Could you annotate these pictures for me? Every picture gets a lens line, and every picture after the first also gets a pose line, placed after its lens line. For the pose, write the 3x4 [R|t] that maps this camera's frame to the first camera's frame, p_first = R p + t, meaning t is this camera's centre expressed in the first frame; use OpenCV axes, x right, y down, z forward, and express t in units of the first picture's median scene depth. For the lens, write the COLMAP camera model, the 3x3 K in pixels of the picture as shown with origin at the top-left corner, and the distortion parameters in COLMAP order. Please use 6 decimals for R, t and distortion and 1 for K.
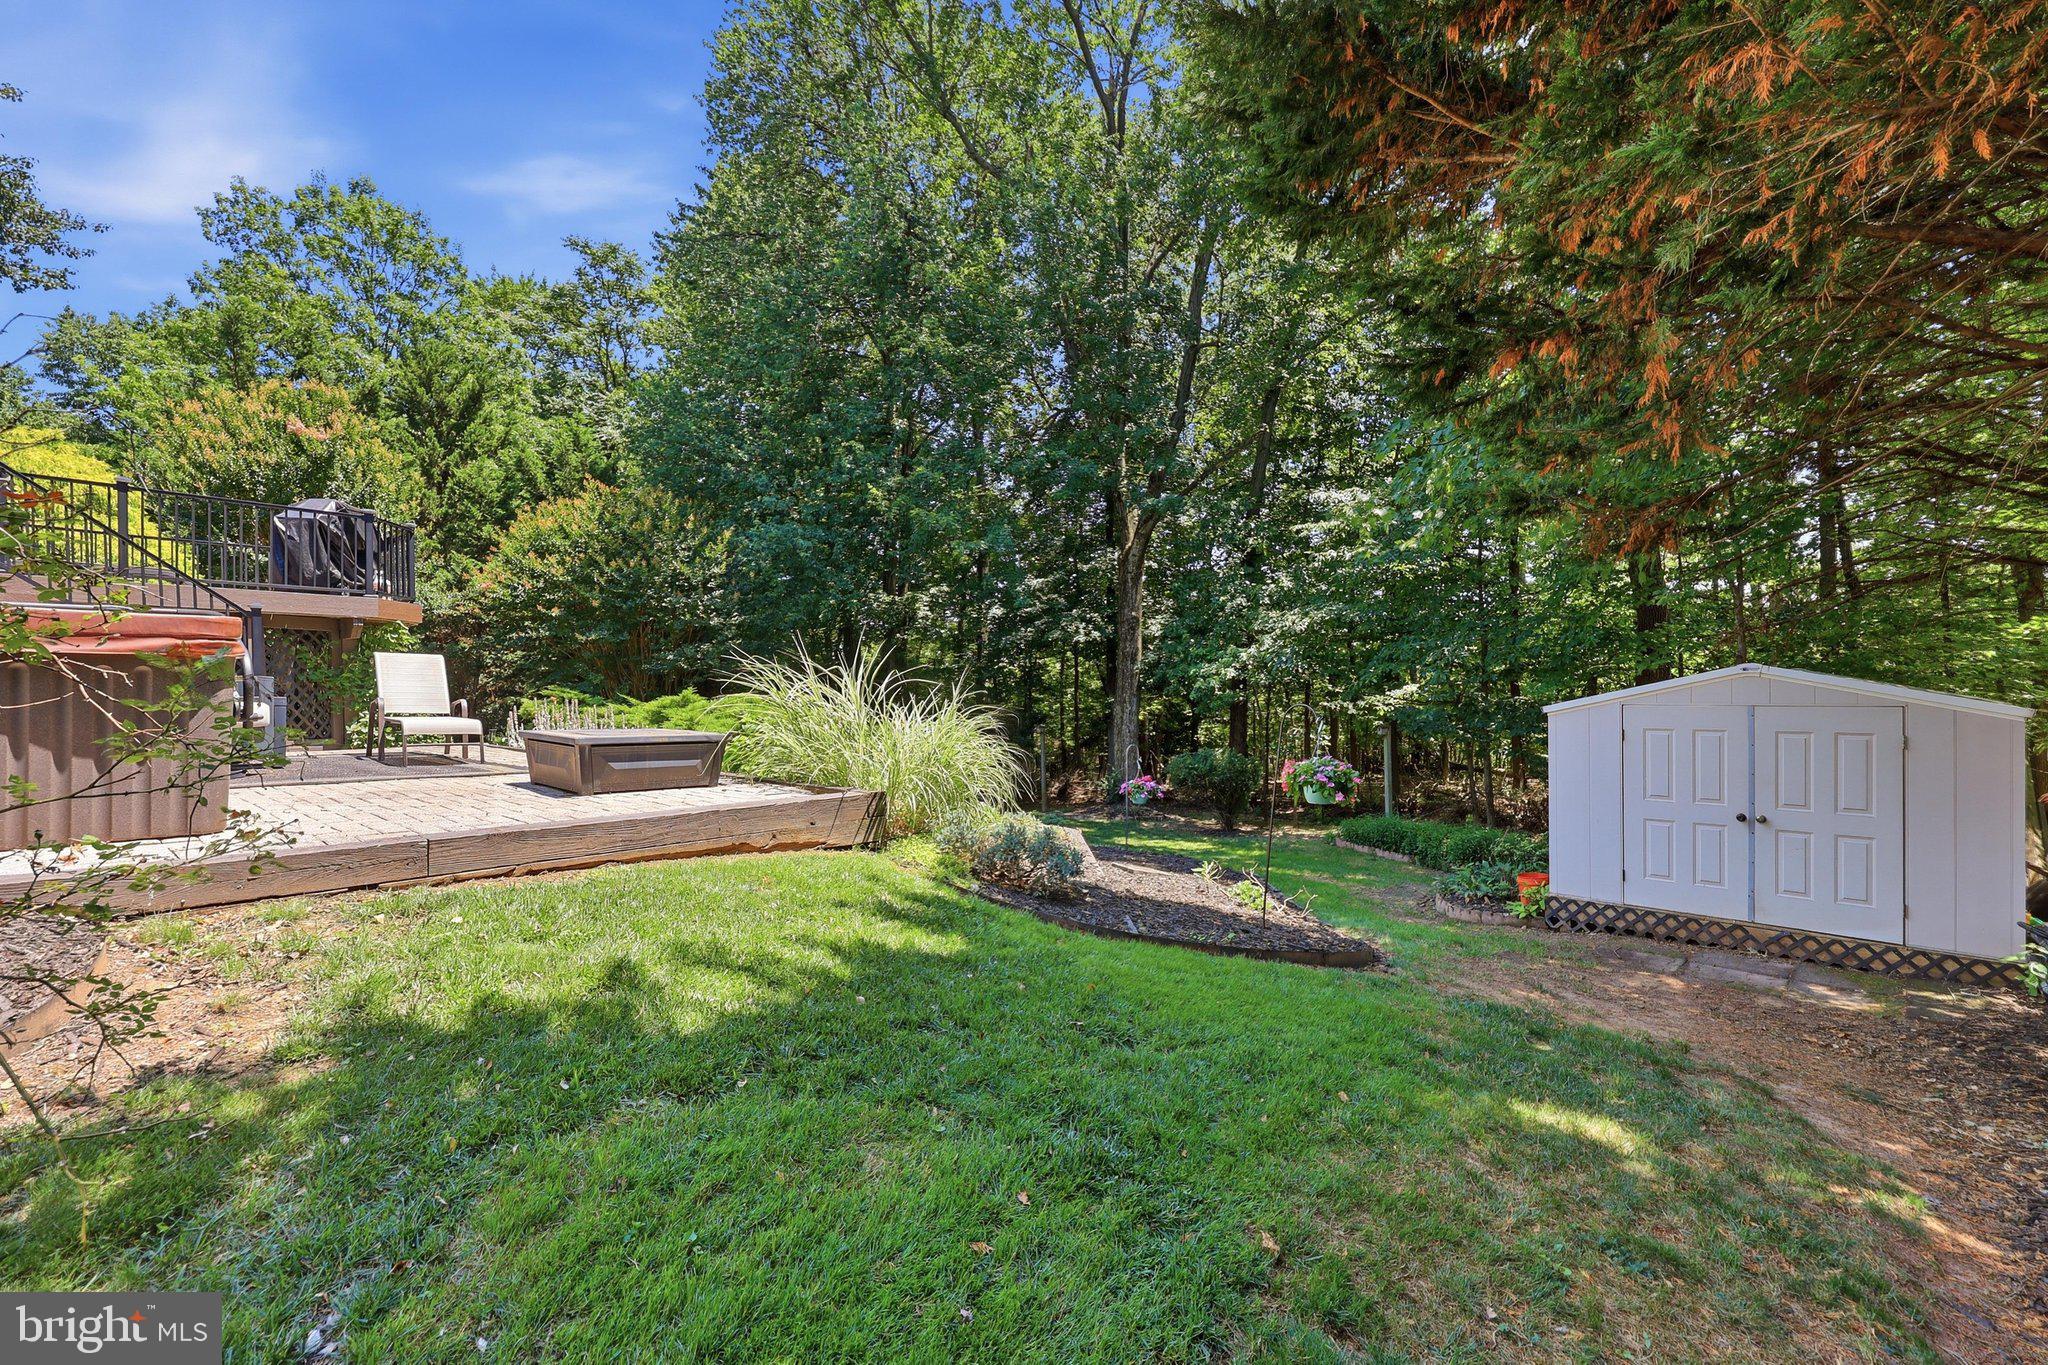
lens RADIAL K [[827.0, 0, 1035.6], [0, 827.0, 681.8], [0, 0, 1]] dist [0.000610, 0.000176]
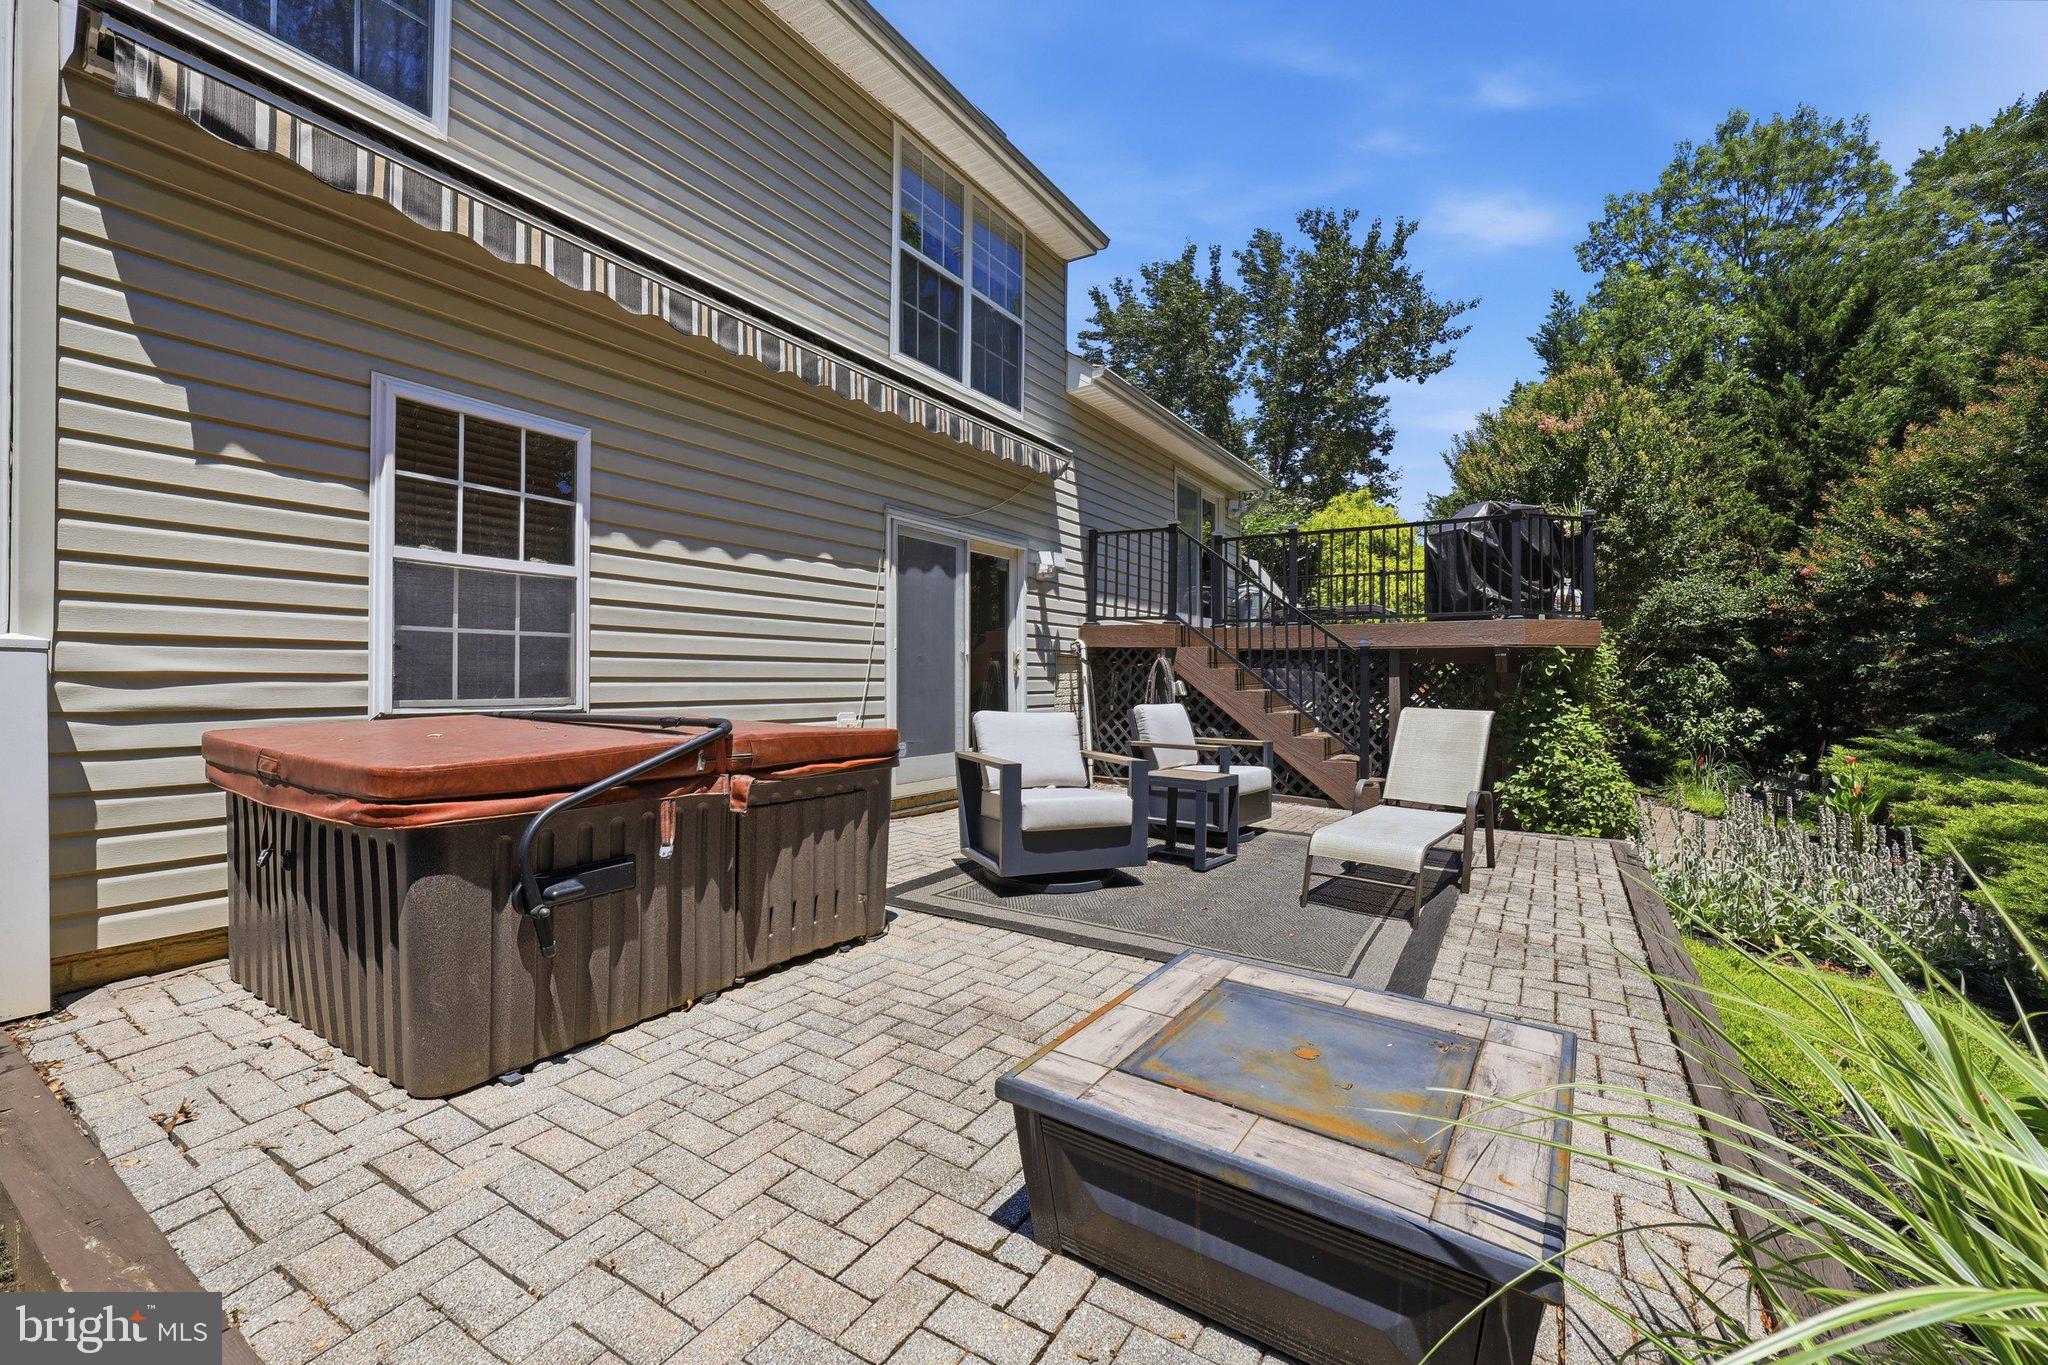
lens RADIAL K [[833.1, 0, 1030.8], [0, 833.1, 684.5], [0, 0, 1]] dist [0.000966, -0.000083]
pose [[0.129839, 0.006791, -0.991512, -0.054995], [0.002921, 0.999970, 0.007232, -0.028101], [0.991531, -0.003835, 0.129815, 0.263211]]
